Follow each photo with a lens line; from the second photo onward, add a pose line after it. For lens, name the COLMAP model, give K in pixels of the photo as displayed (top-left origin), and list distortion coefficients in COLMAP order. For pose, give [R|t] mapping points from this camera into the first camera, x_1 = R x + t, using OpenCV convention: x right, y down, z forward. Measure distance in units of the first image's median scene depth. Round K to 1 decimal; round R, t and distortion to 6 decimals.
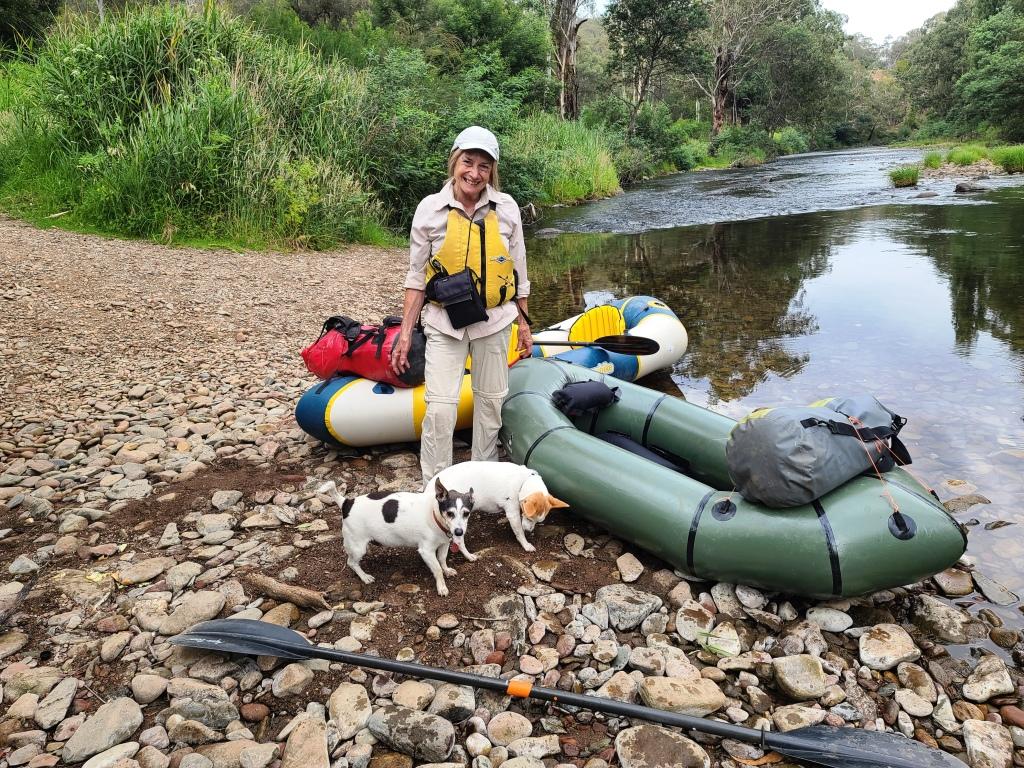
lens RADIAL K [[742.8, 0, 512.0], [0, 742.8, 384.0], [0, 0, 1]] dist [0.092608, -0.087984]
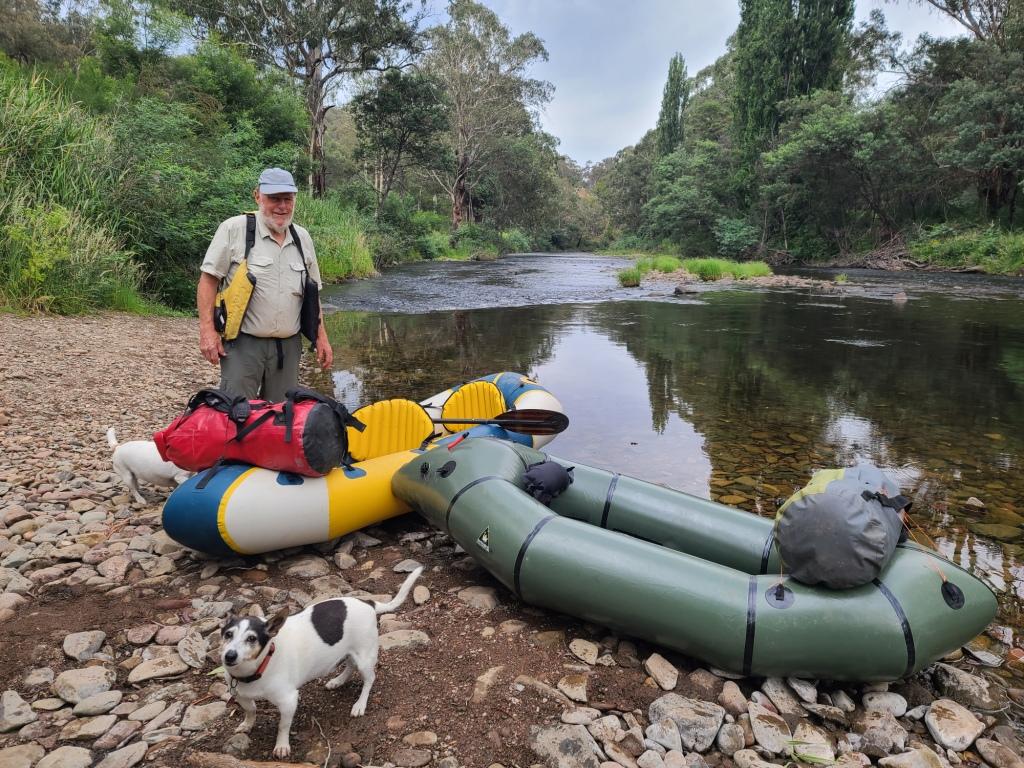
lens RADIAL K [[742.8, 0, 512.0], [0, 742.8, 384.0], [0, 0, 1]] dist [0.092608, -0.087984]
pose [[0.932318, 0.009976, 0.361502, -0.090784], [0.030207, 0.993978, -0.105335, -0.000880], [-0.360376, 0.109125, 0.926402, 0.057082]]
